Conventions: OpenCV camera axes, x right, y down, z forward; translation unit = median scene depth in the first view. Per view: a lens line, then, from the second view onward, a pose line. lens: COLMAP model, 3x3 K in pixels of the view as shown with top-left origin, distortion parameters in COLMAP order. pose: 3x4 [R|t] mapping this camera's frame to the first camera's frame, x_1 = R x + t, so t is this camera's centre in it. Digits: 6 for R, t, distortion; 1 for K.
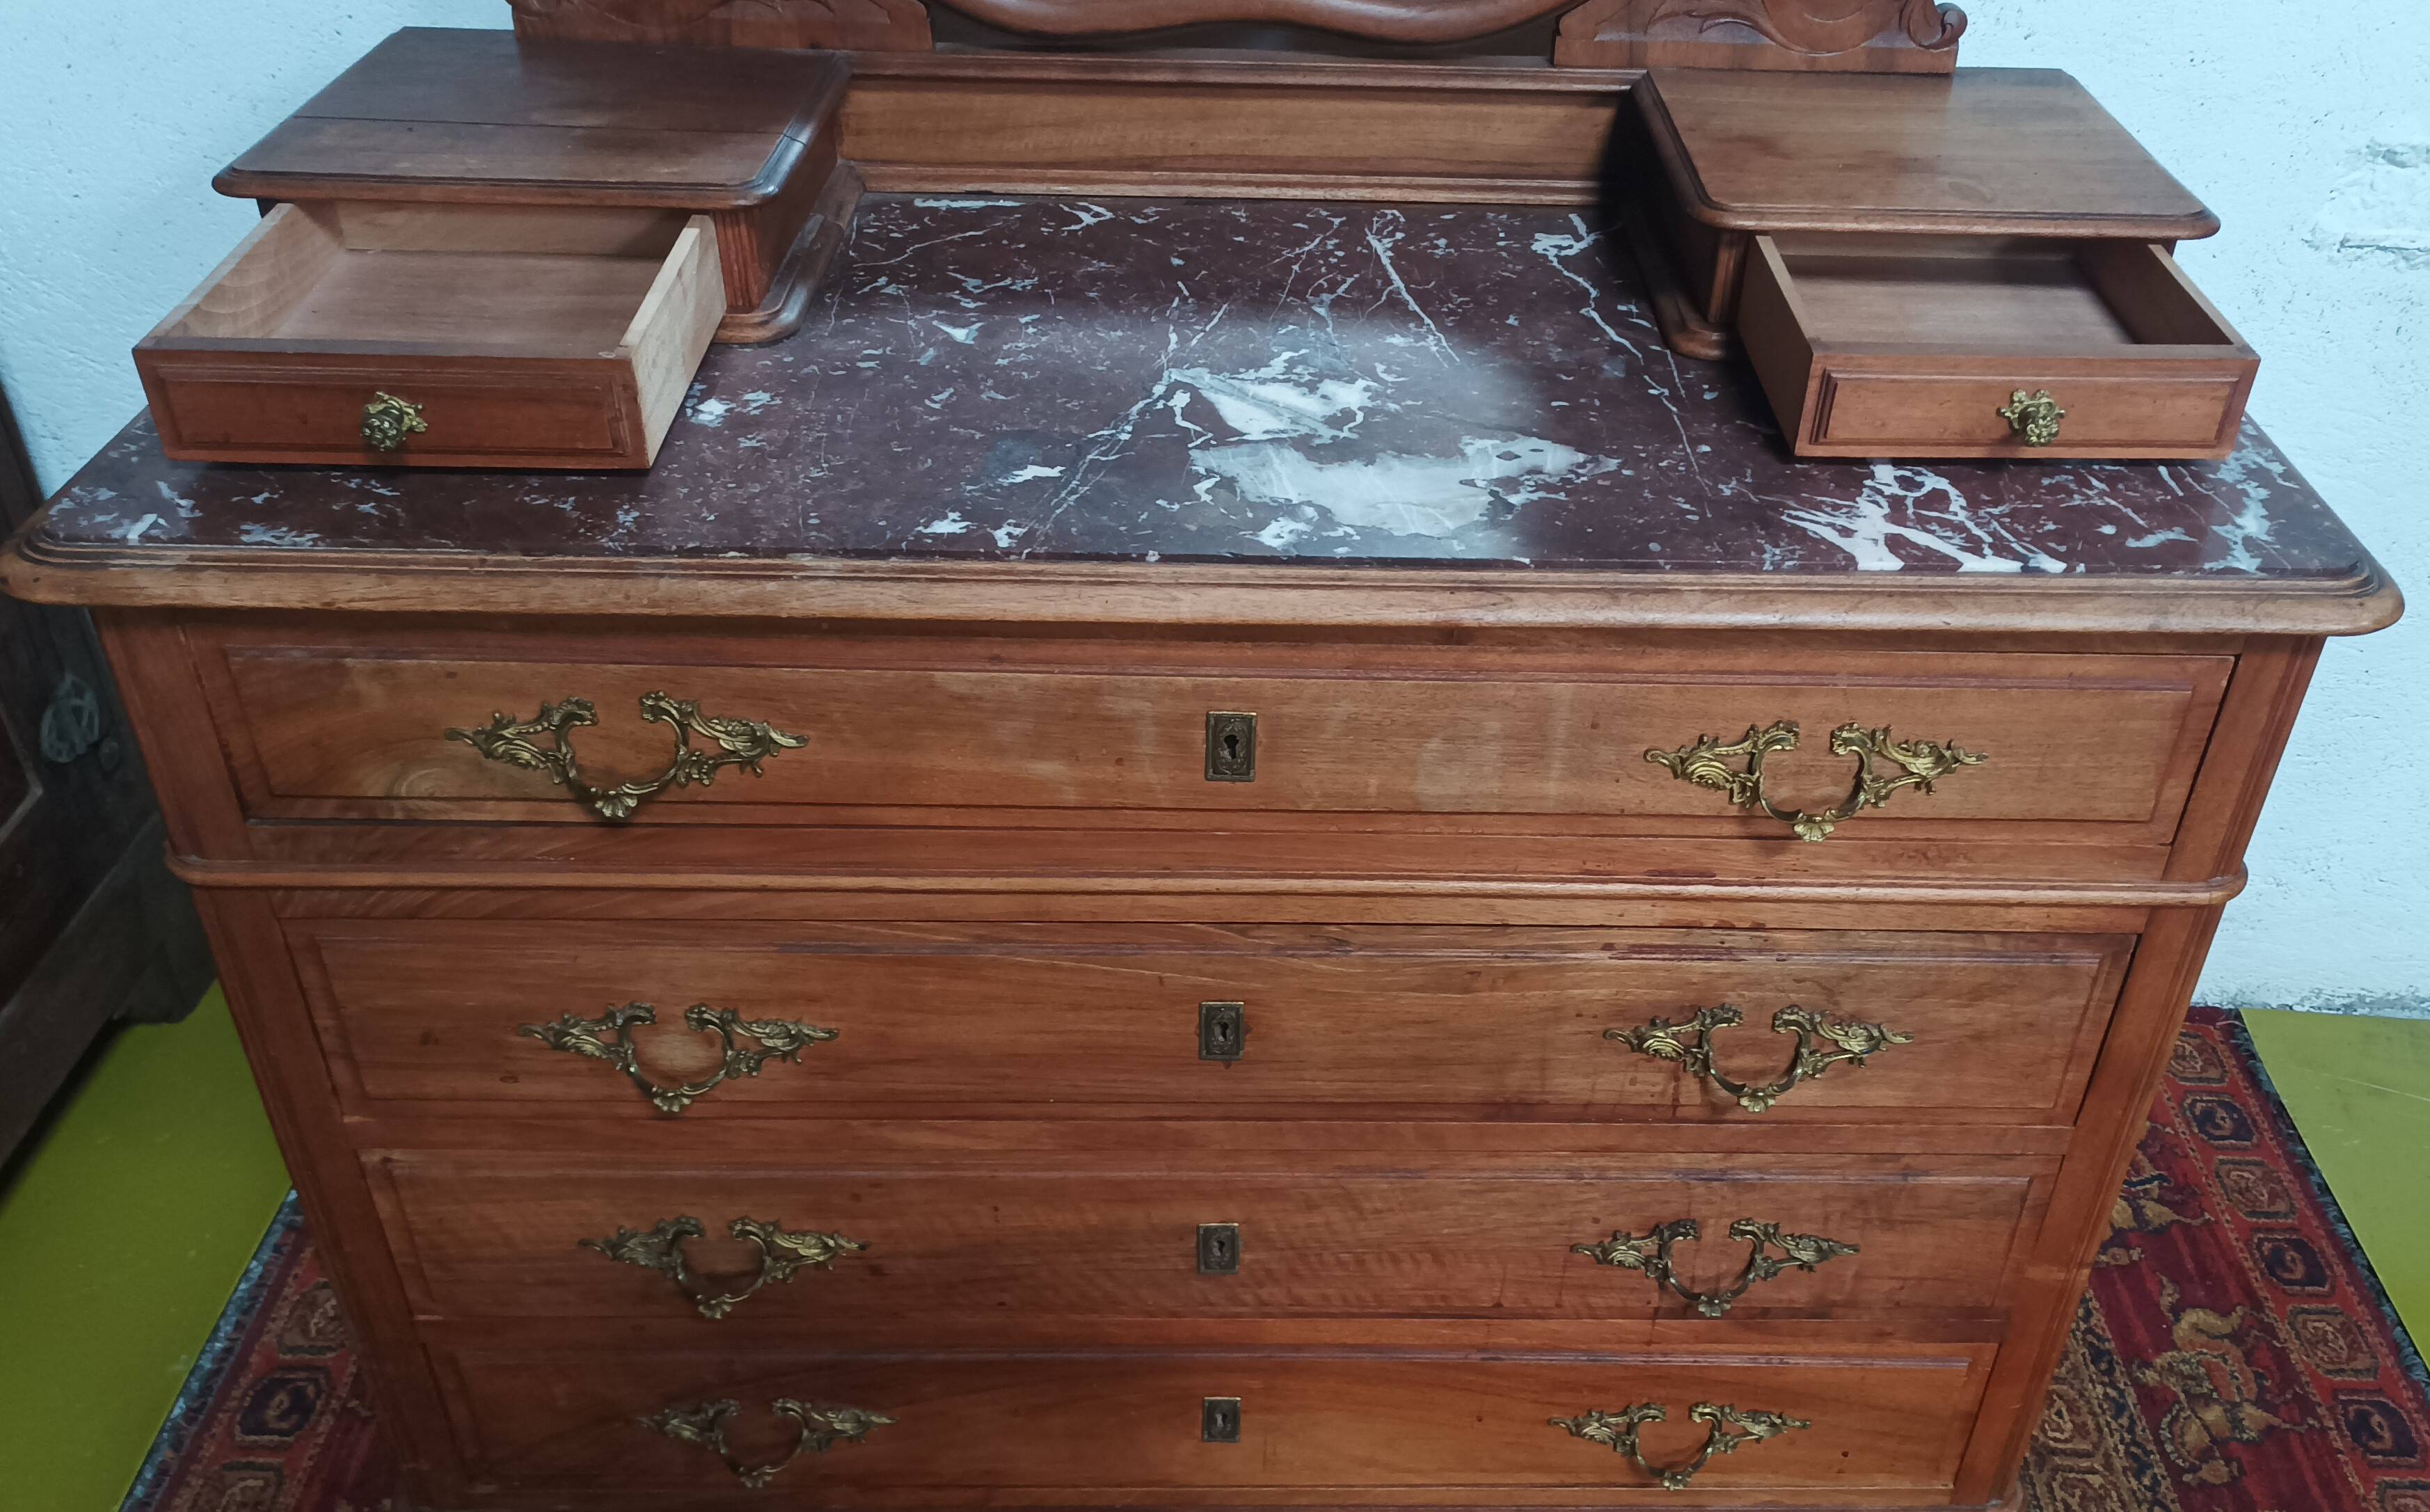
lens RADIAL K [[2084.6, 0, 1355.1], [0, 2084.6, 759.9], [0, 0, 1]] dist [0.037085, -0.015790]
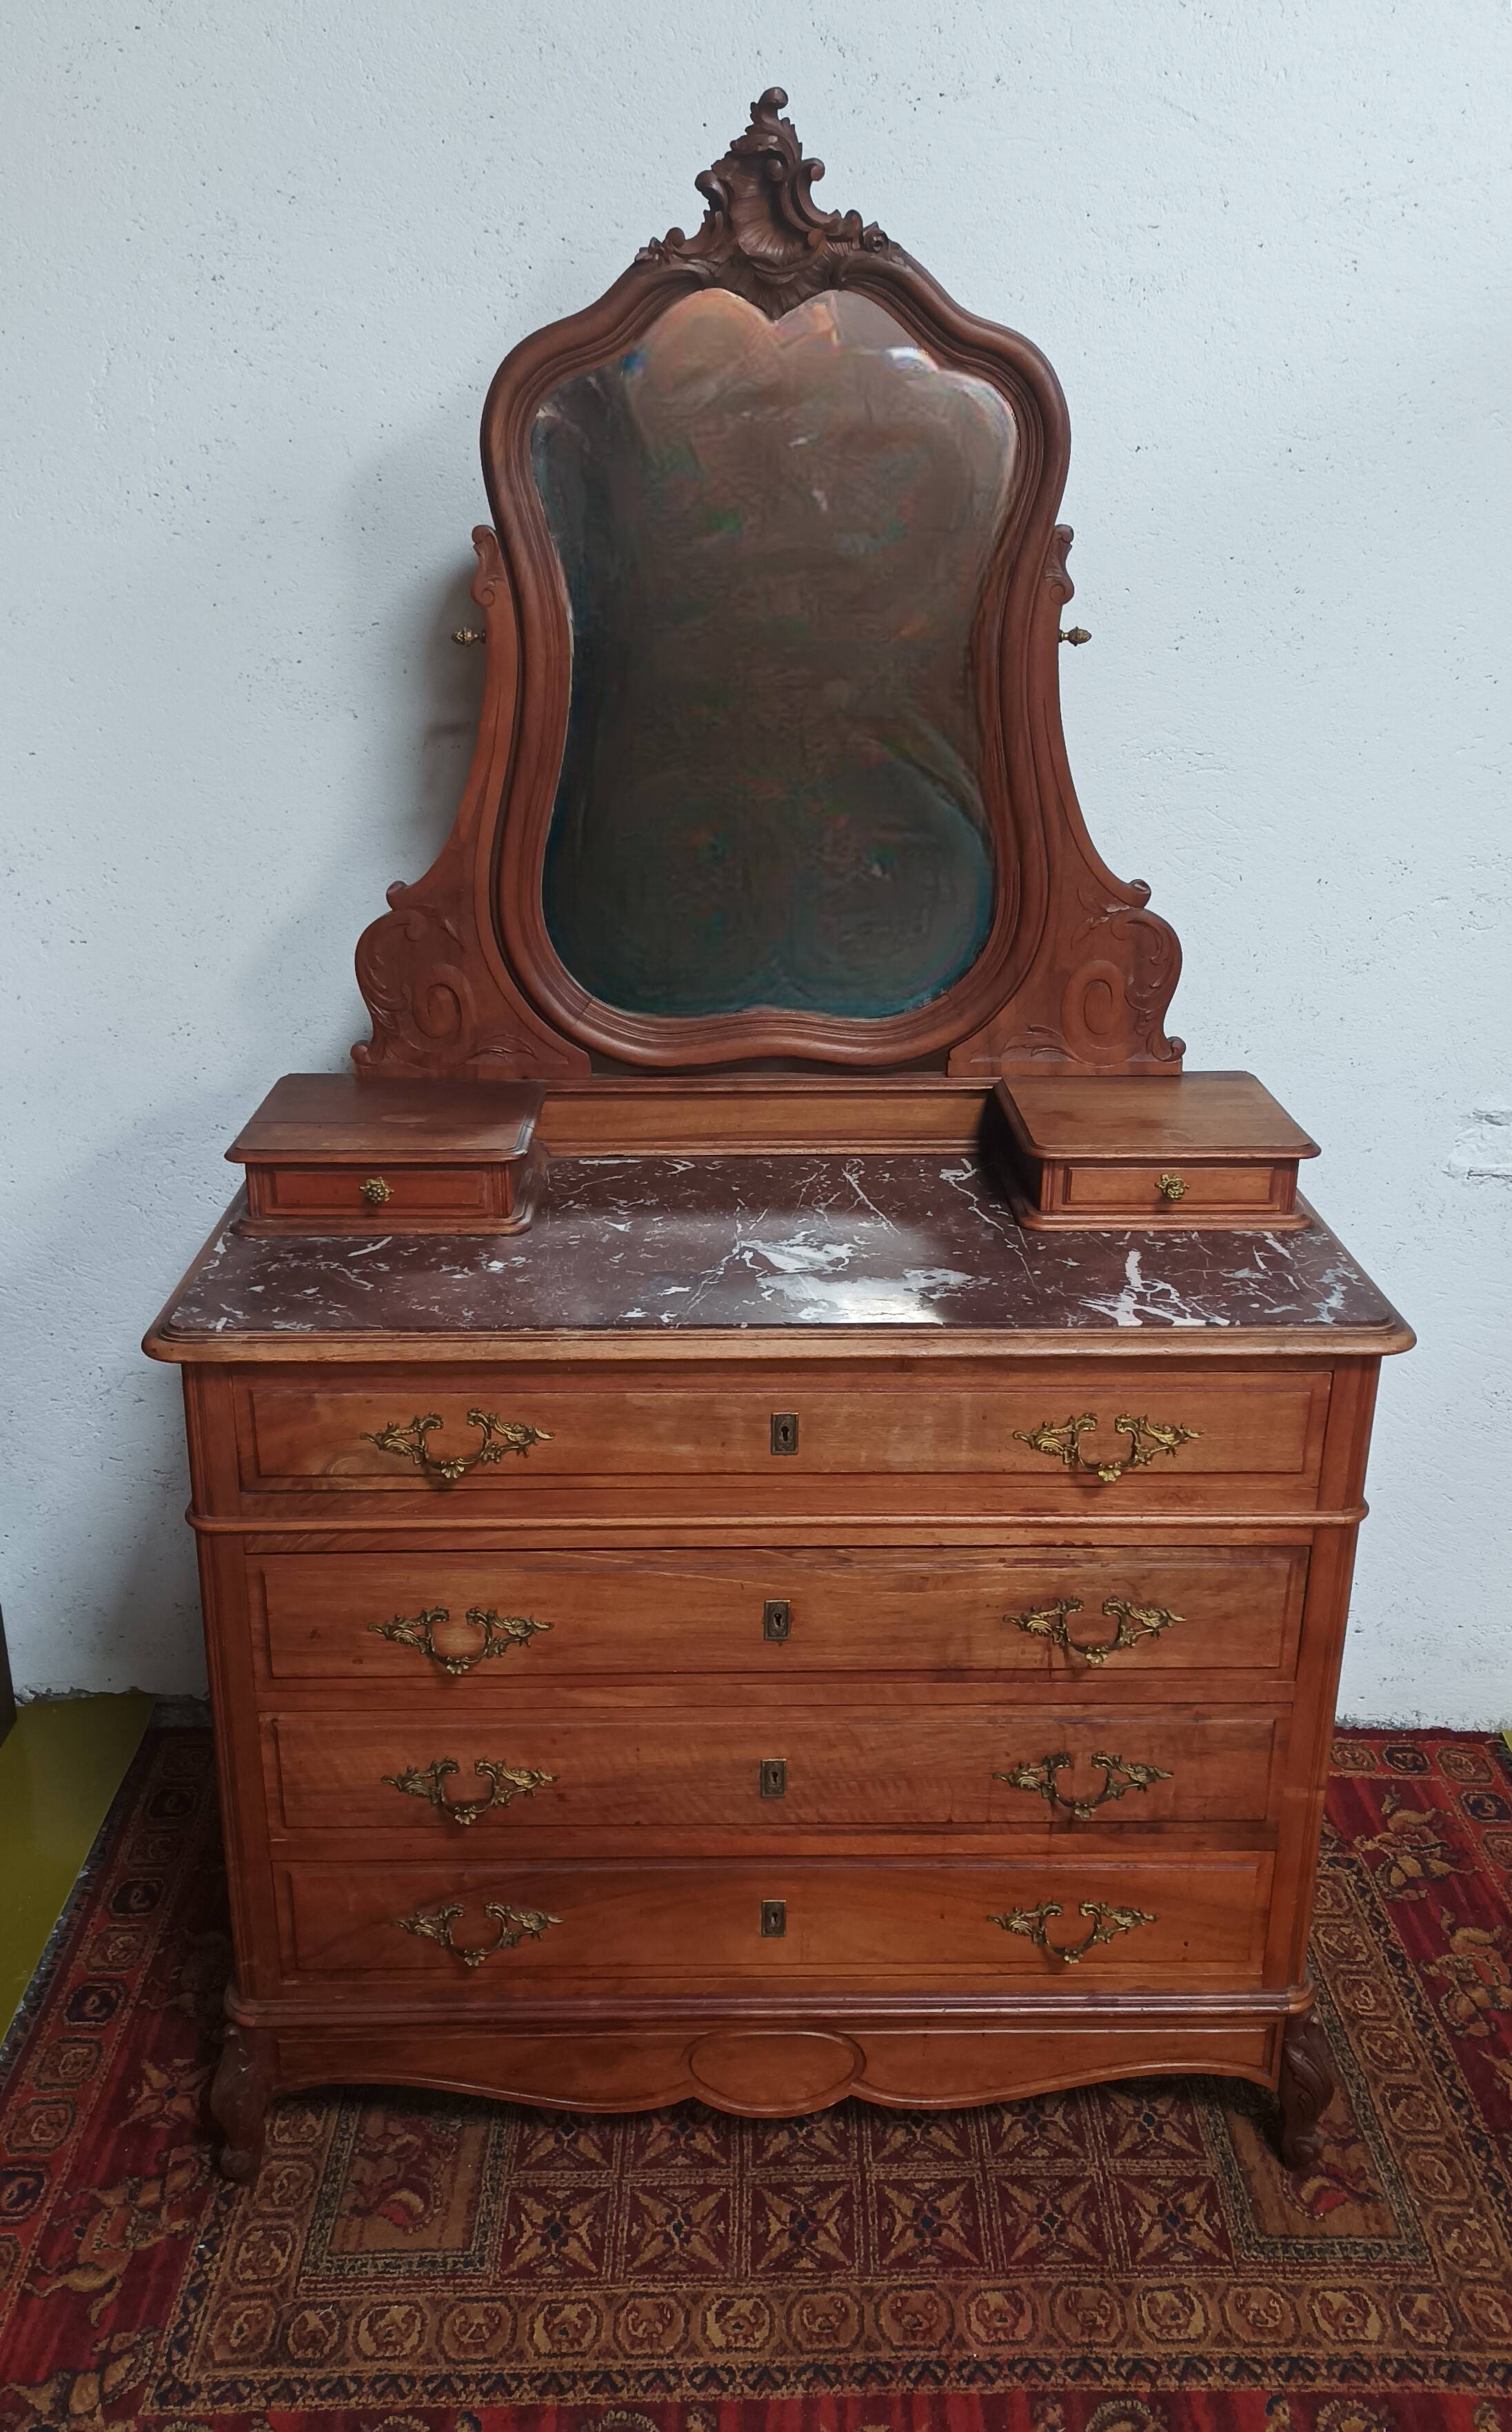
lens RADIAL K [[2086.3, 0, 758.3], [0, 2086.3, 1175.0], [0, 0, 1]] dist [0.037085, -0.015790]
pose [[0.999569, -0.025817, -0.013955, -0.045783], [0.021082, 0.962469, -0.270570, 0.239429], [0.020417, 0.270160, 0.962599, -0.728471]]
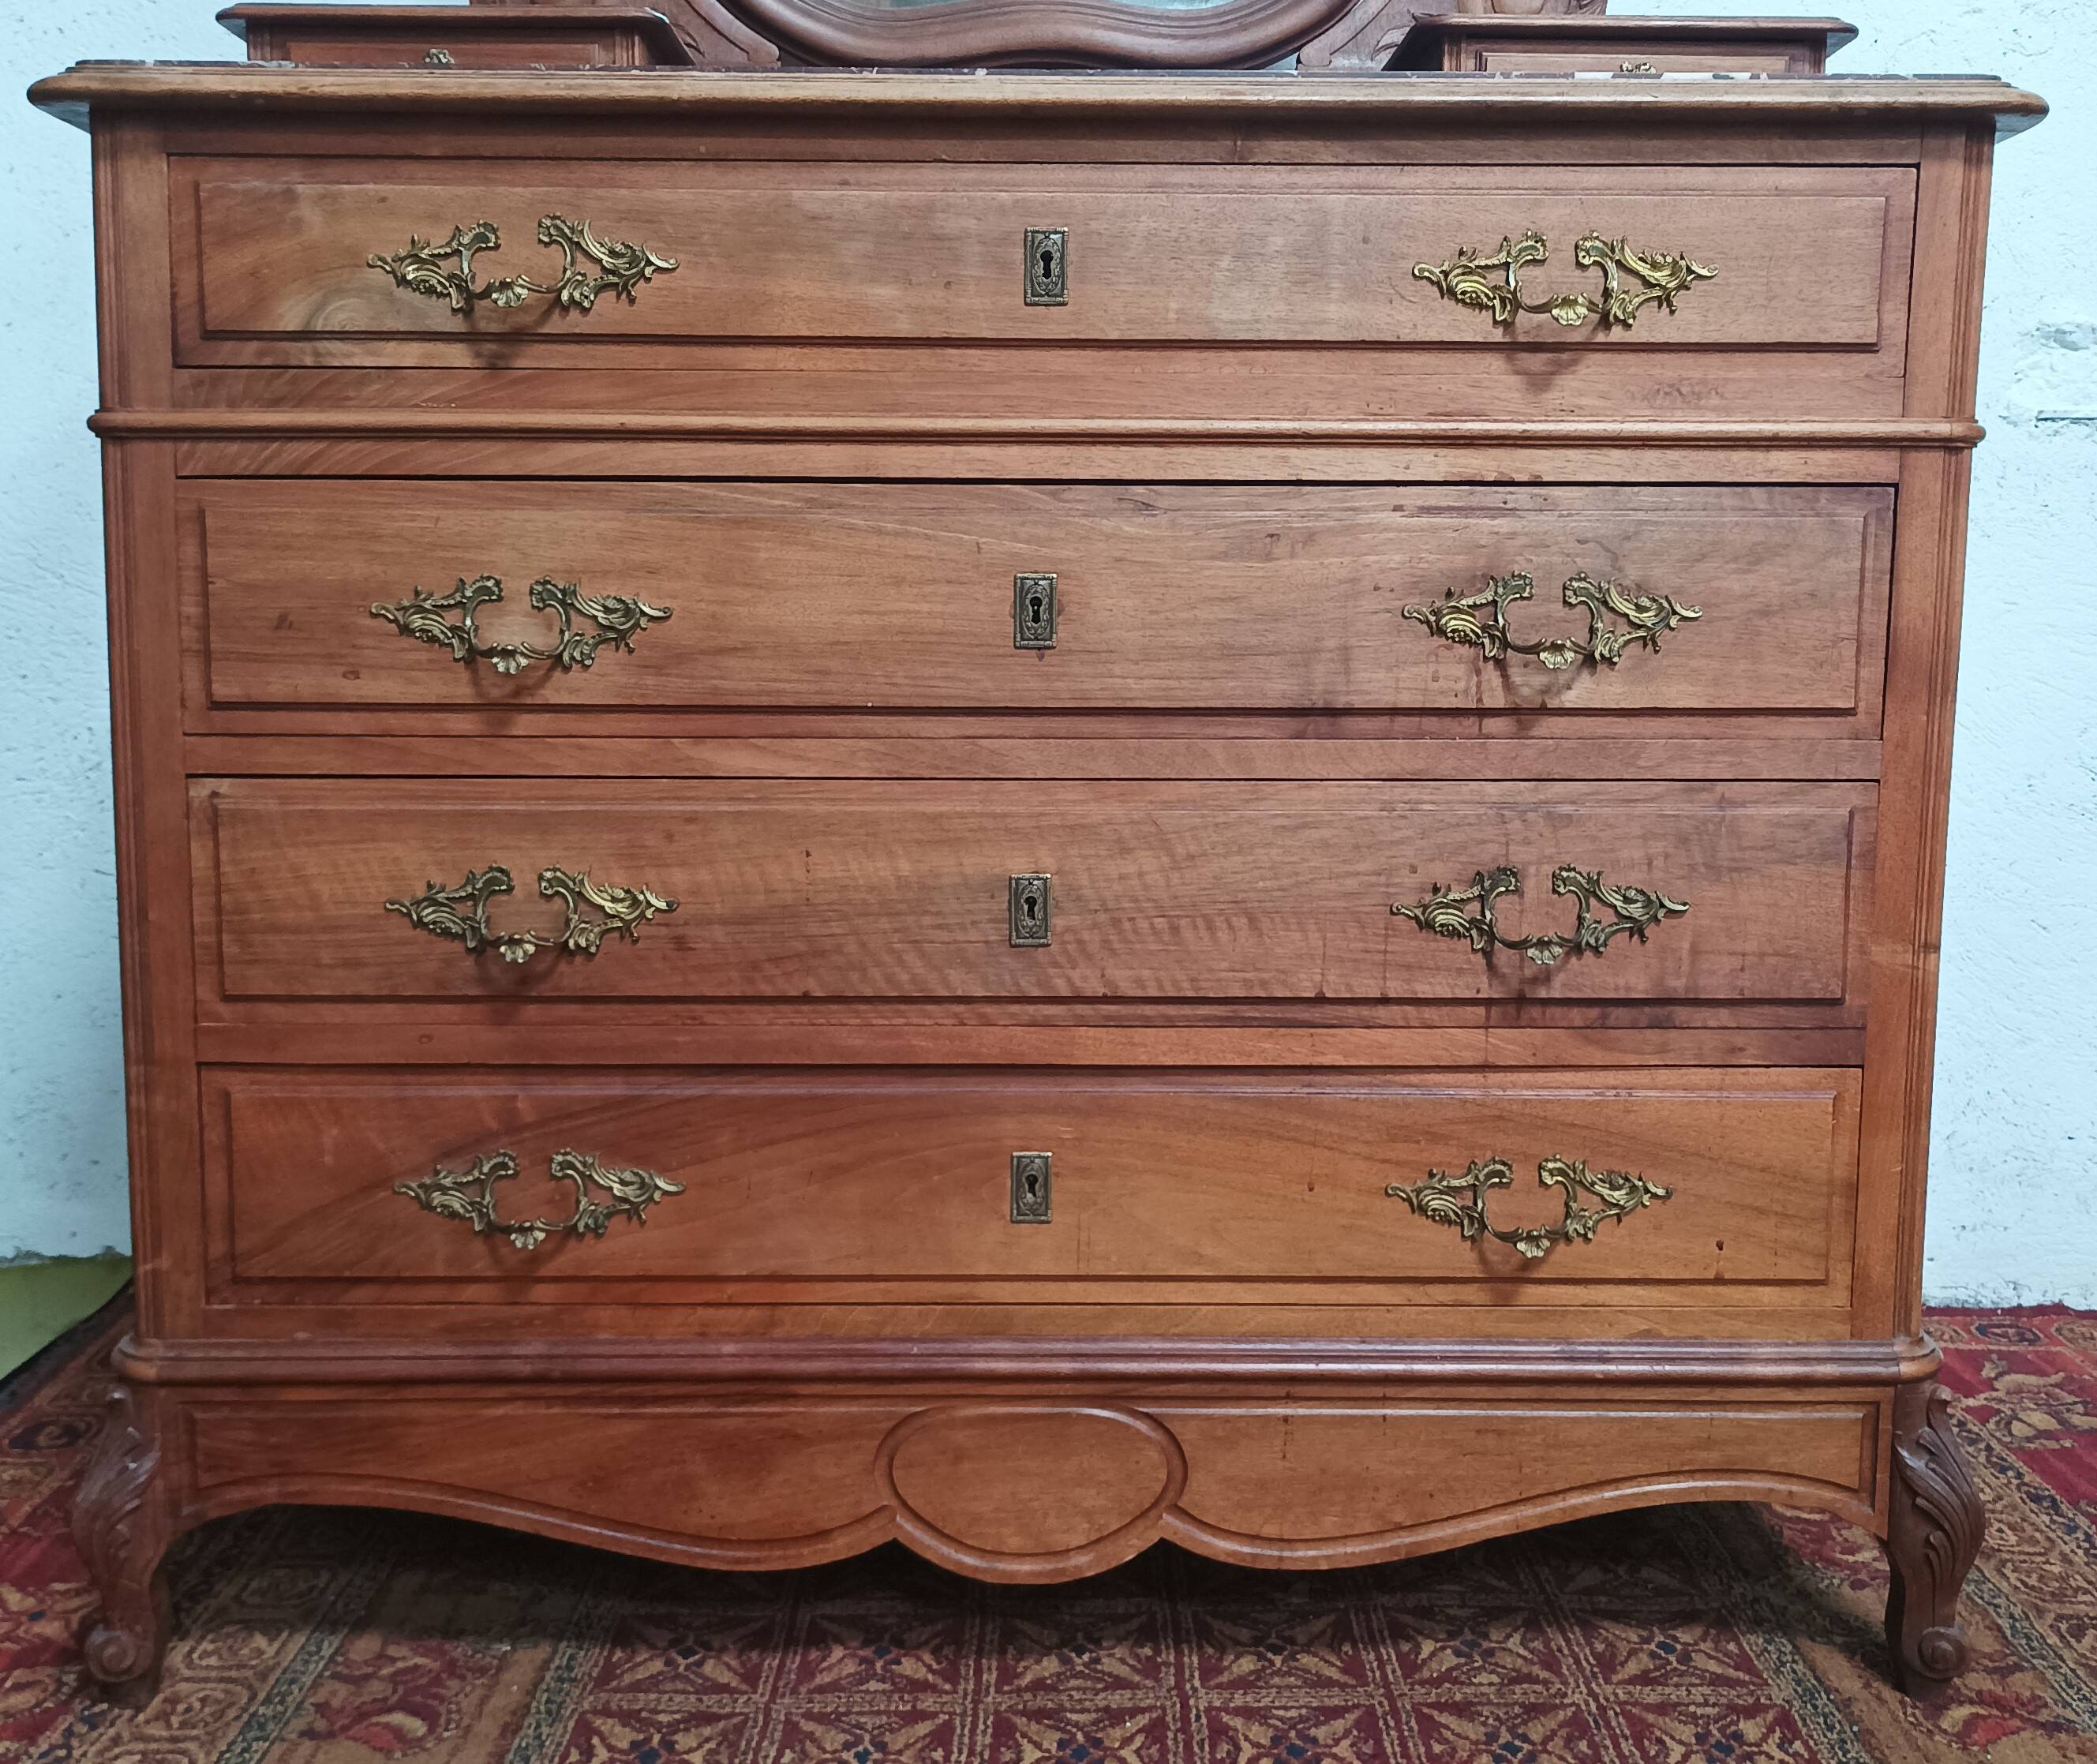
lens RADIAL K [[2370.0, 0, 1058.0], [0, 2370.0, 873.0], [0, 0, 1]] dist [0.026902, 0.000000]
pose [[0.999544, -0.025735, -0.015805, -0.036775], [0.014974, 0.876783, -0.480653, 0.809345], [0.026227, 0.480197, 0.876768, 0.021188]]
